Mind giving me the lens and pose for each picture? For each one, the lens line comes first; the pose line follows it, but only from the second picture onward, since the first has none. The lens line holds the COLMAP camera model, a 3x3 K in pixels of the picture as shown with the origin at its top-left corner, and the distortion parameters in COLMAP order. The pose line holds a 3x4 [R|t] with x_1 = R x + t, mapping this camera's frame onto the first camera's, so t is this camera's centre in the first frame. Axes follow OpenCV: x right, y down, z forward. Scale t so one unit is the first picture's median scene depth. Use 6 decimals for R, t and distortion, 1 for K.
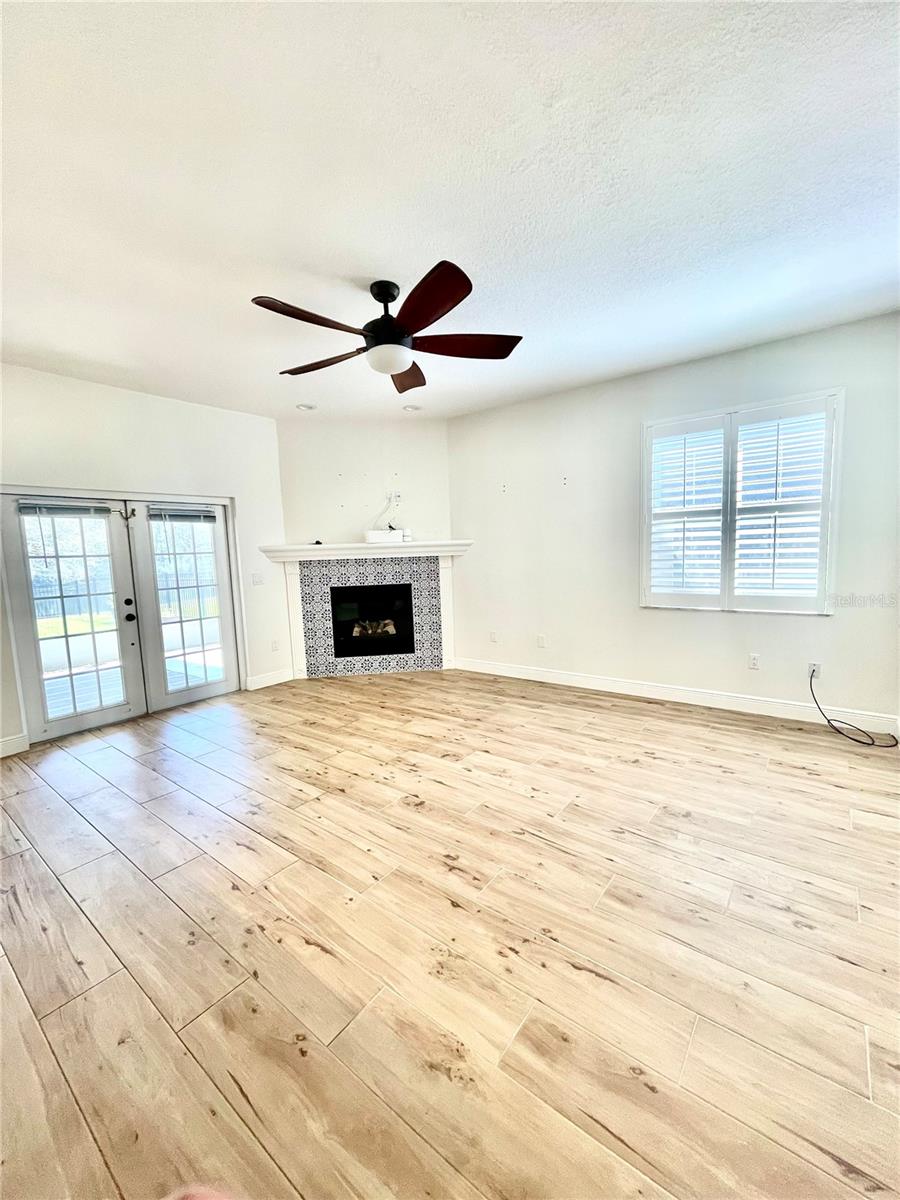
lens RADIAL K [[487.8, 0, 459.3], [0, 487.8, 601.0], [0, 0, 1]] dist [-0.001913, -0.002667]
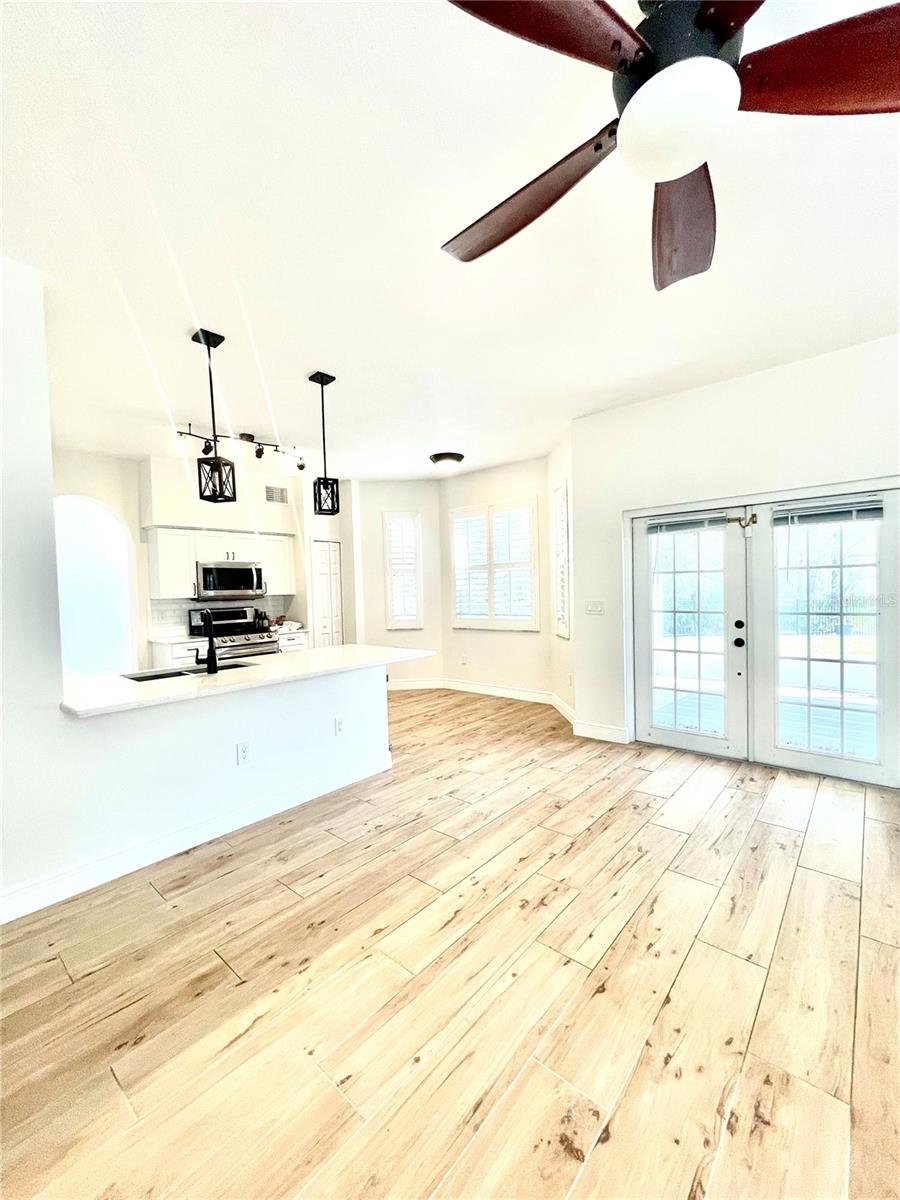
lens RADIAL K [[487.8, 0, 452.0], [0, 487.8, 598.9], [0, 0, 1]] dist [-0.001913, -0.002667]
pose [[-0.062841, 0.061595, -0.996121, 0.198731], [-0.078840, 0.994668, 0.066479, -0.057941], [0.994905, 0.082712, -0.057649, 0.528775]]
